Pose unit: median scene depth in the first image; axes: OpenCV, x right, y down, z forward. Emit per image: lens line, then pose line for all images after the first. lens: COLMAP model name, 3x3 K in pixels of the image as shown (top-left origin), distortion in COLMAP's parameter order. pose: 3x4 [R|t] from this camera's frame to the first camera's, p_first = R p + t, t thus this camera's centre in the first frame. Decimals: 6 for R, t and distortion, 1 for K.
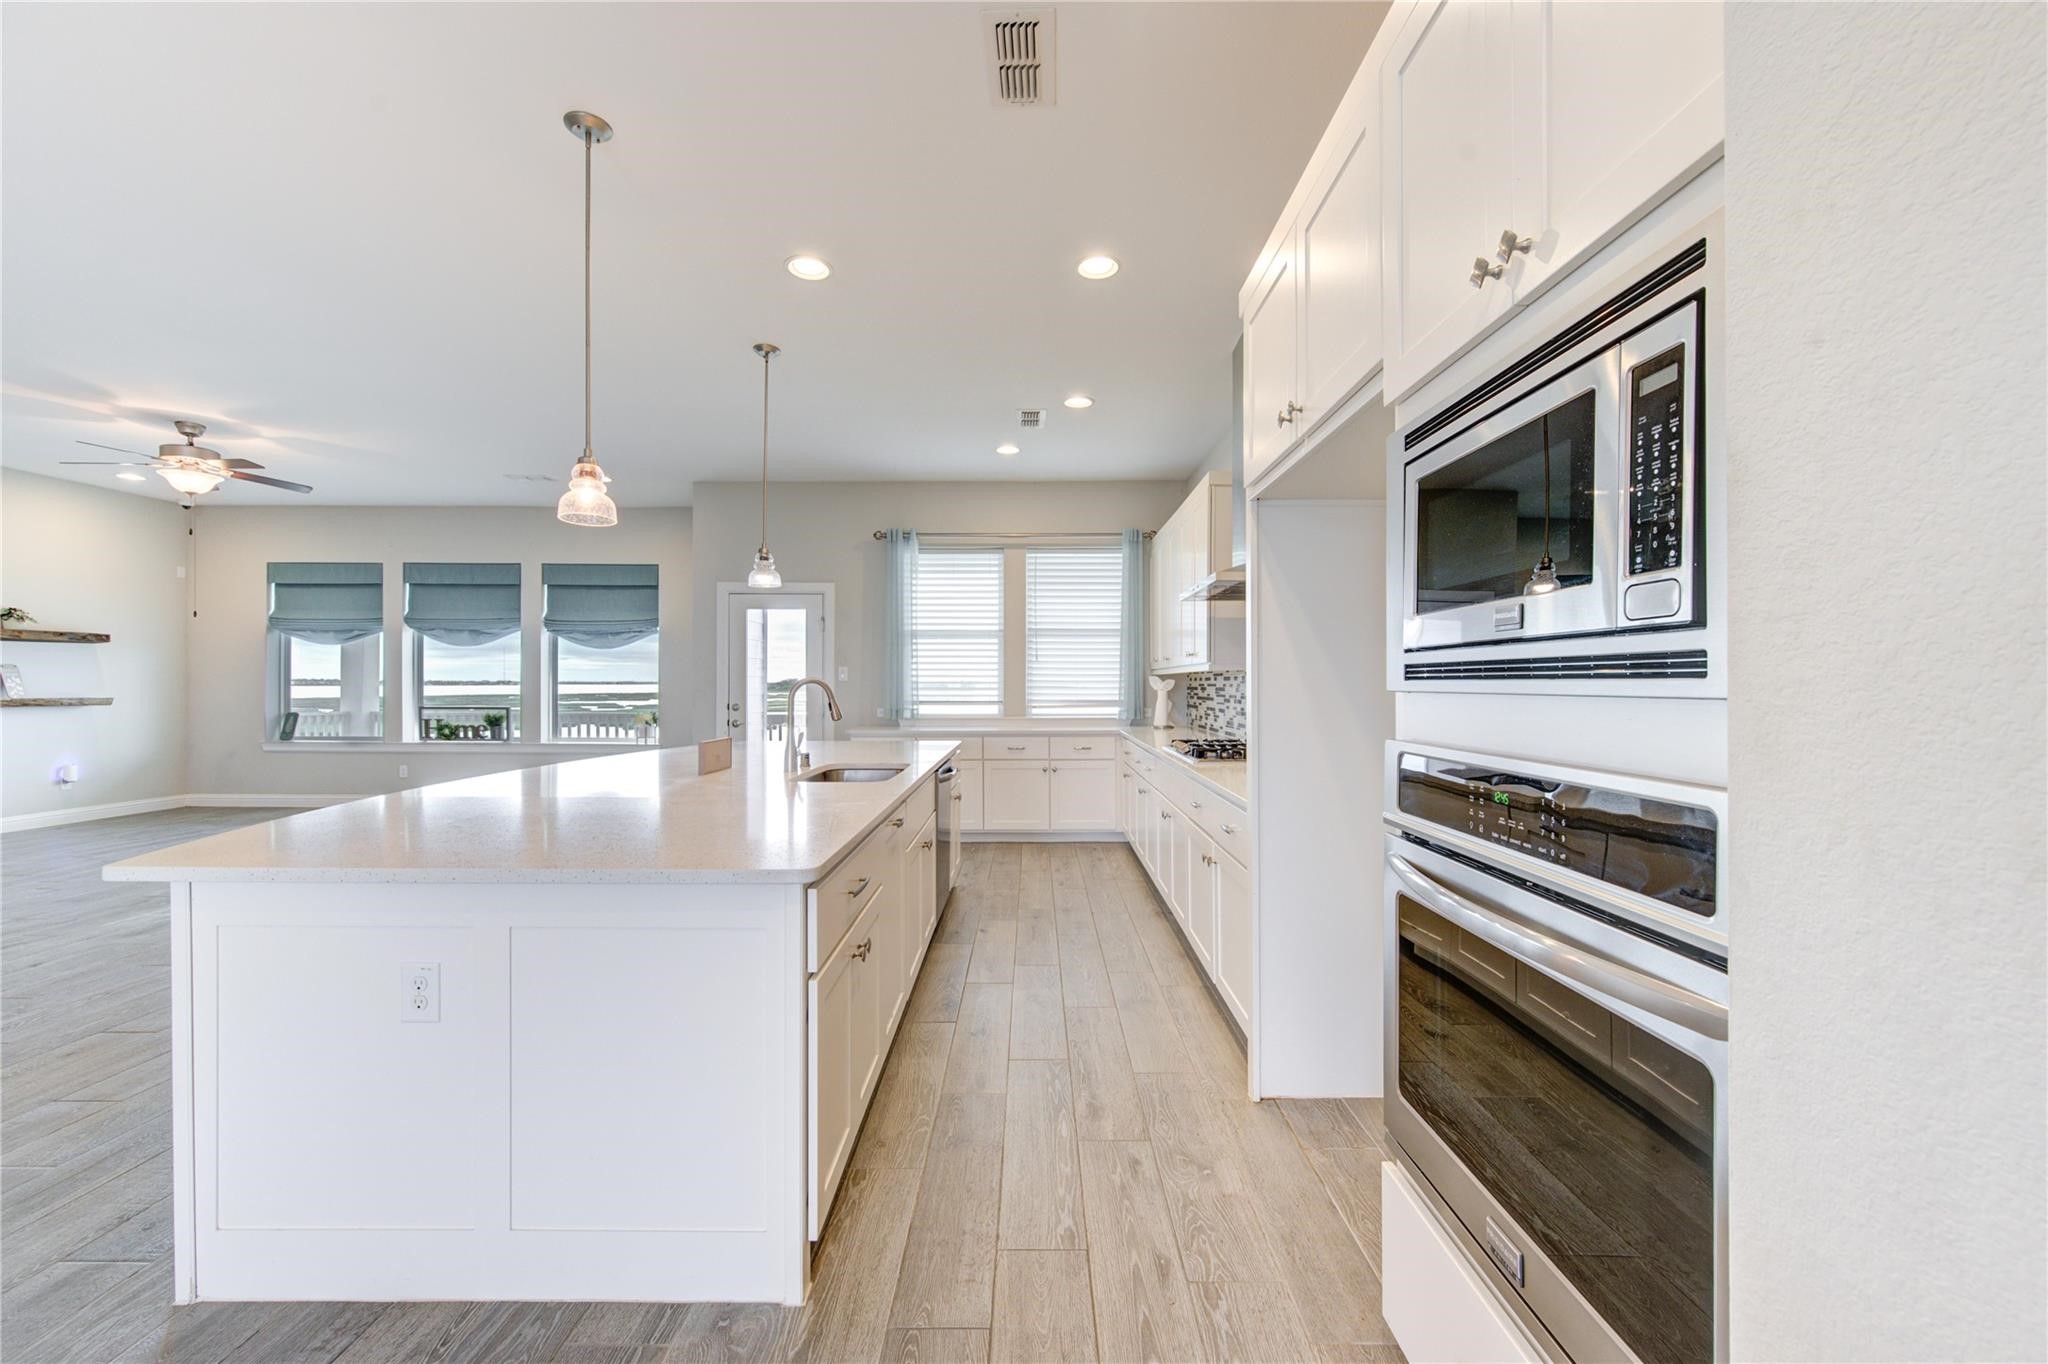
lens RADIAL K [[811.4, 0, 1026.1], [0, 811.4, 685.6], [0, 0, 1]] dist [0.000188, 0.000133]
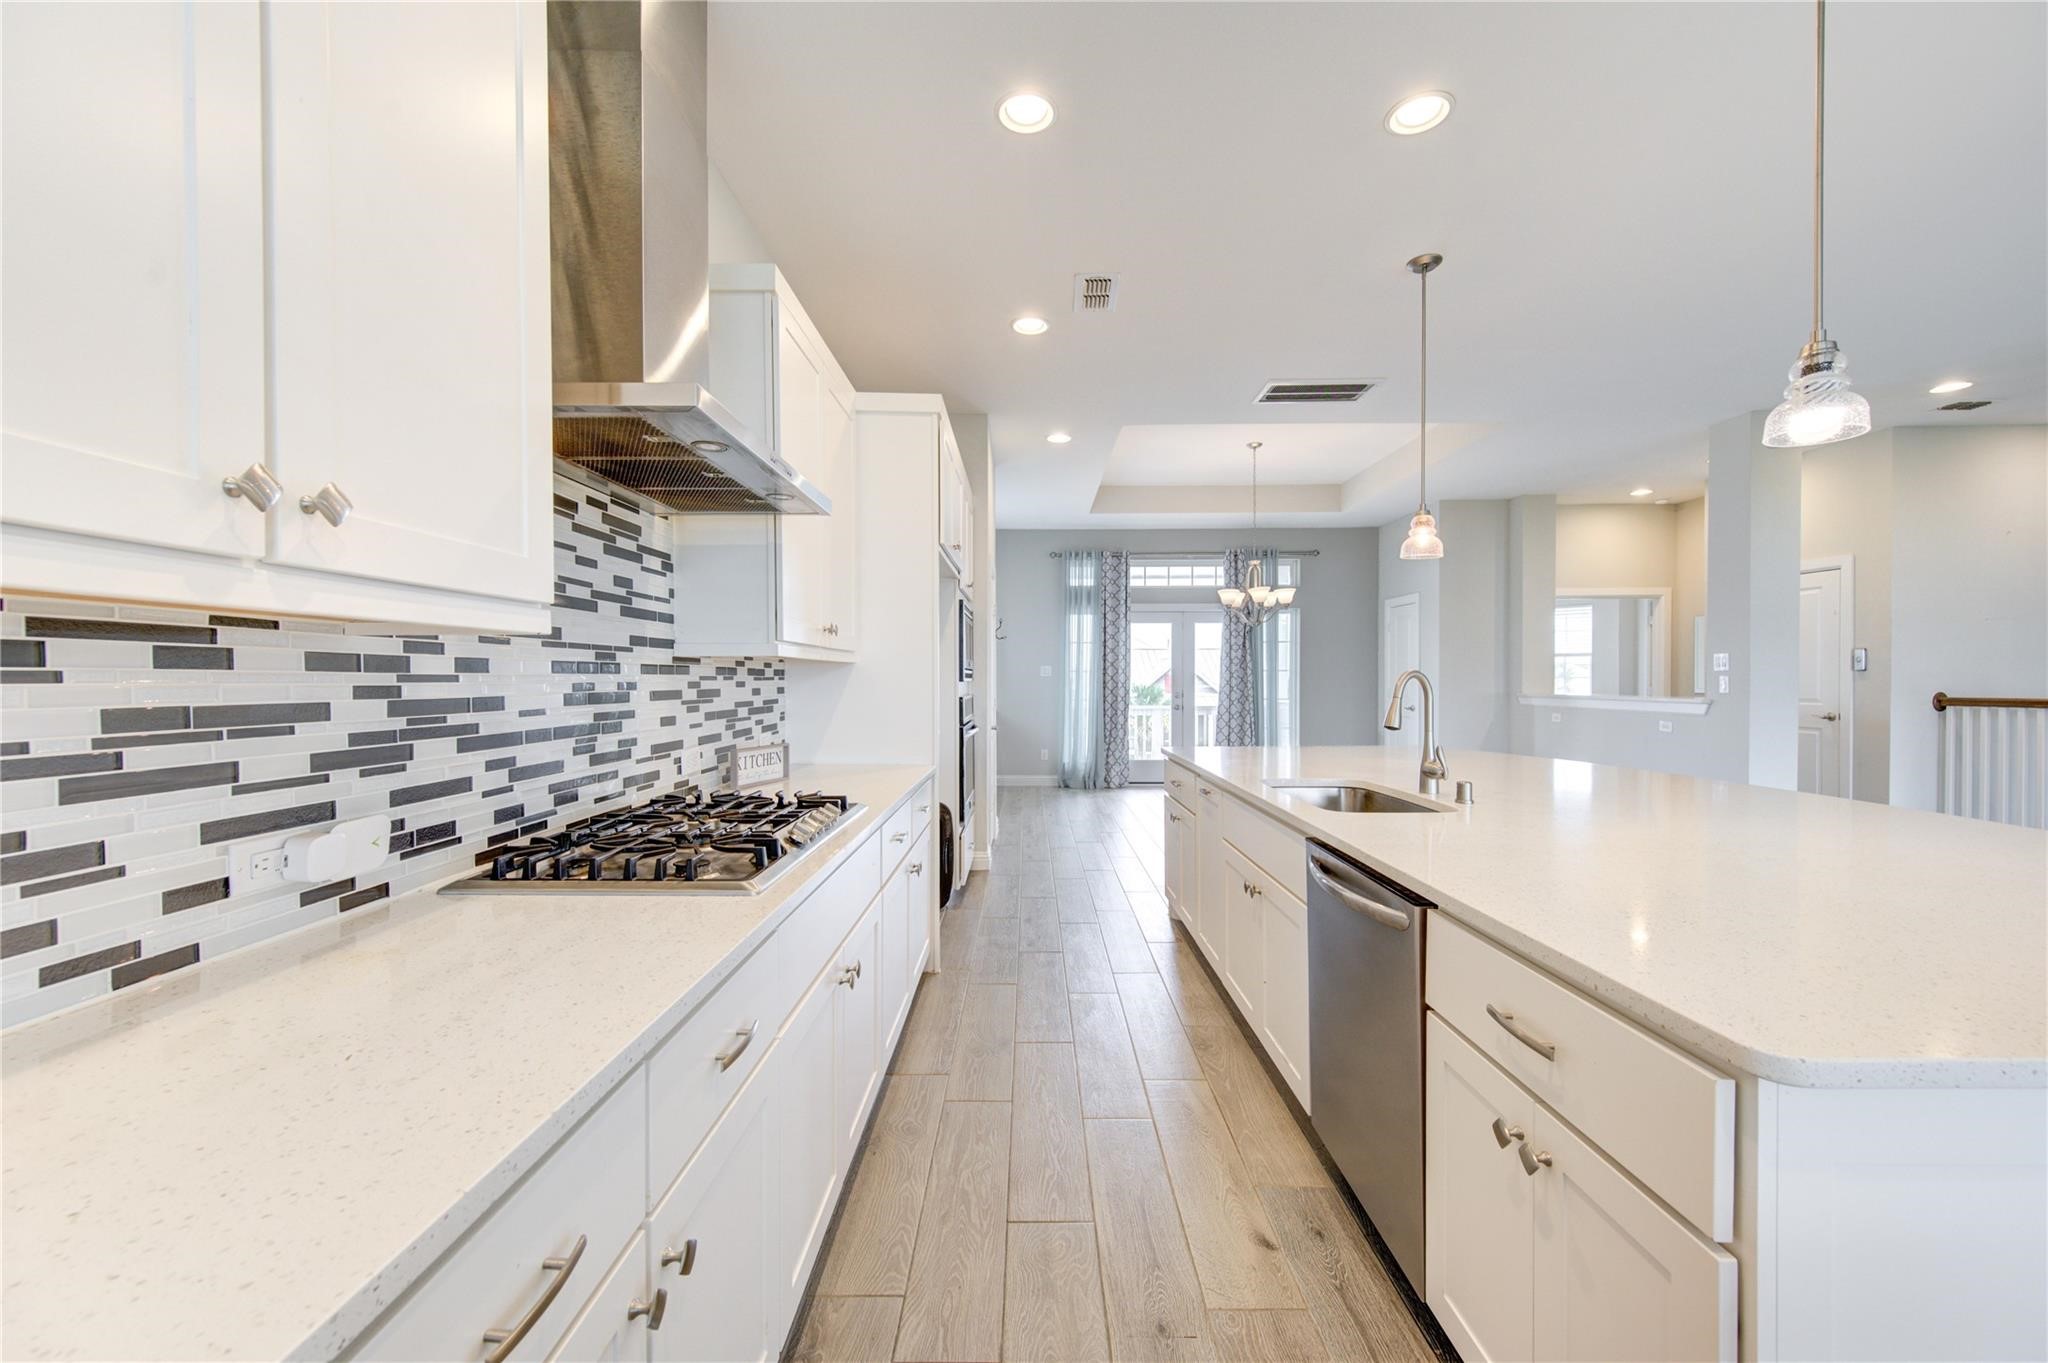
lens RADIAL K [[809.7, 0, 1033.0], [0, 809.7, 678.3], [0, 0, 1]] dist [0.001418, 0.000084]
pose [[-0.999933, 0.003217, -0.011080, 0.038863], [0.003187, 0.999991, 0.002709, -0.002212], [0.011089, 0.002673, -0.999935, 0.736406]]
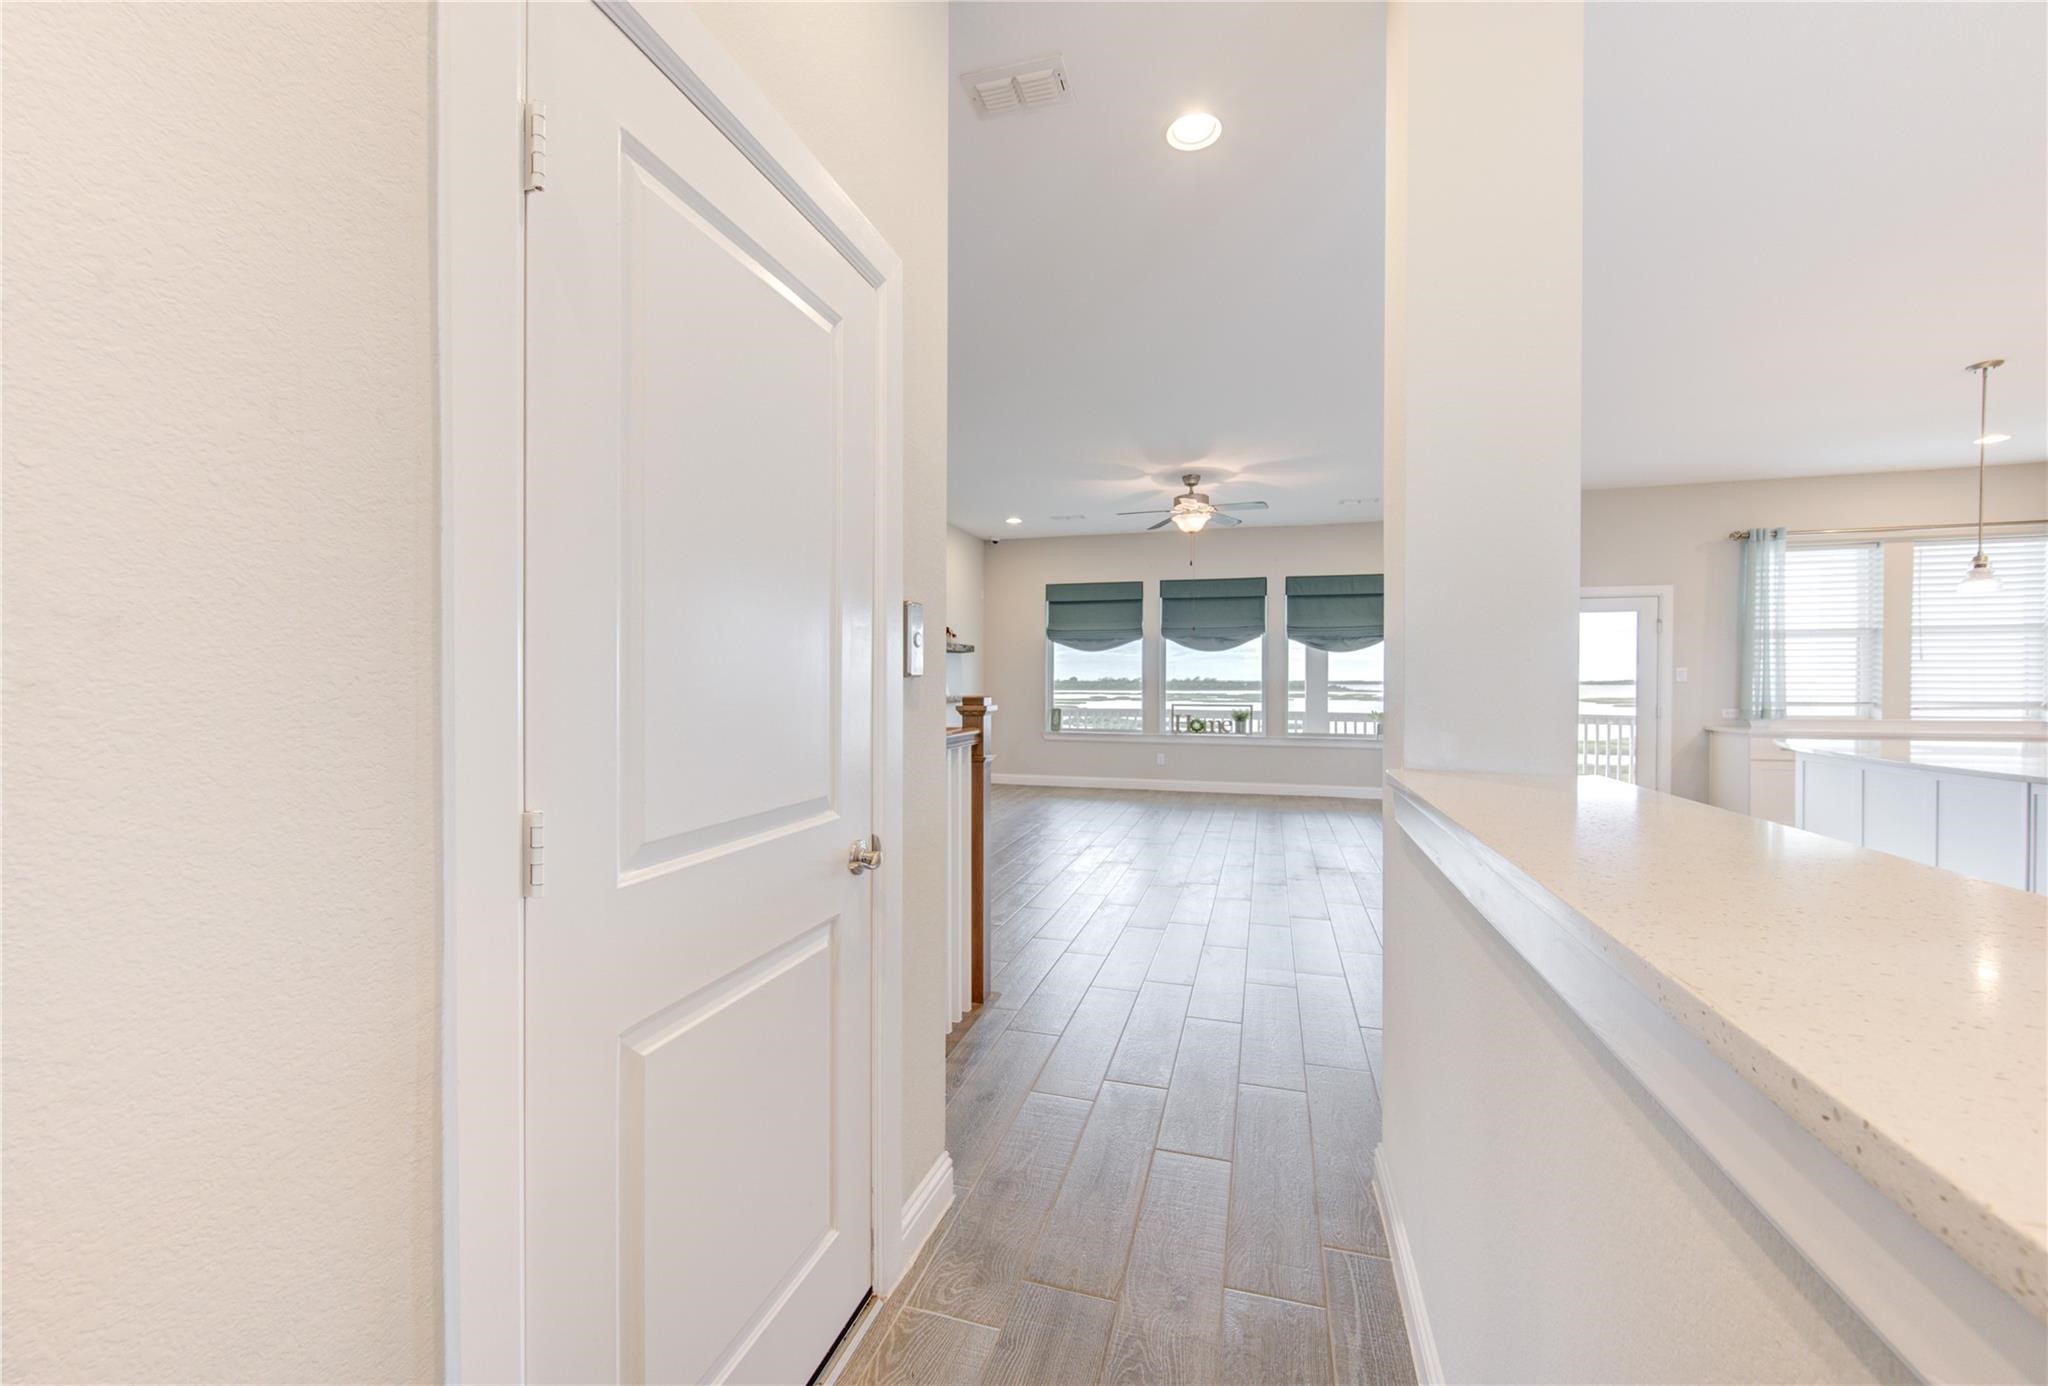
lens RADIAL K [[828.1, 0, 1017.1], [0, 828.1, 693.7], [0, 0, 1]] dist [0.009989, -0.000134]
pose [[0.959107, 0.002700, -0.283031, -0.630757], [0.000696, 0.999929, 0.011896, -0.003169], [0.283043, -0.011607, 0.959037, -0.202803]]
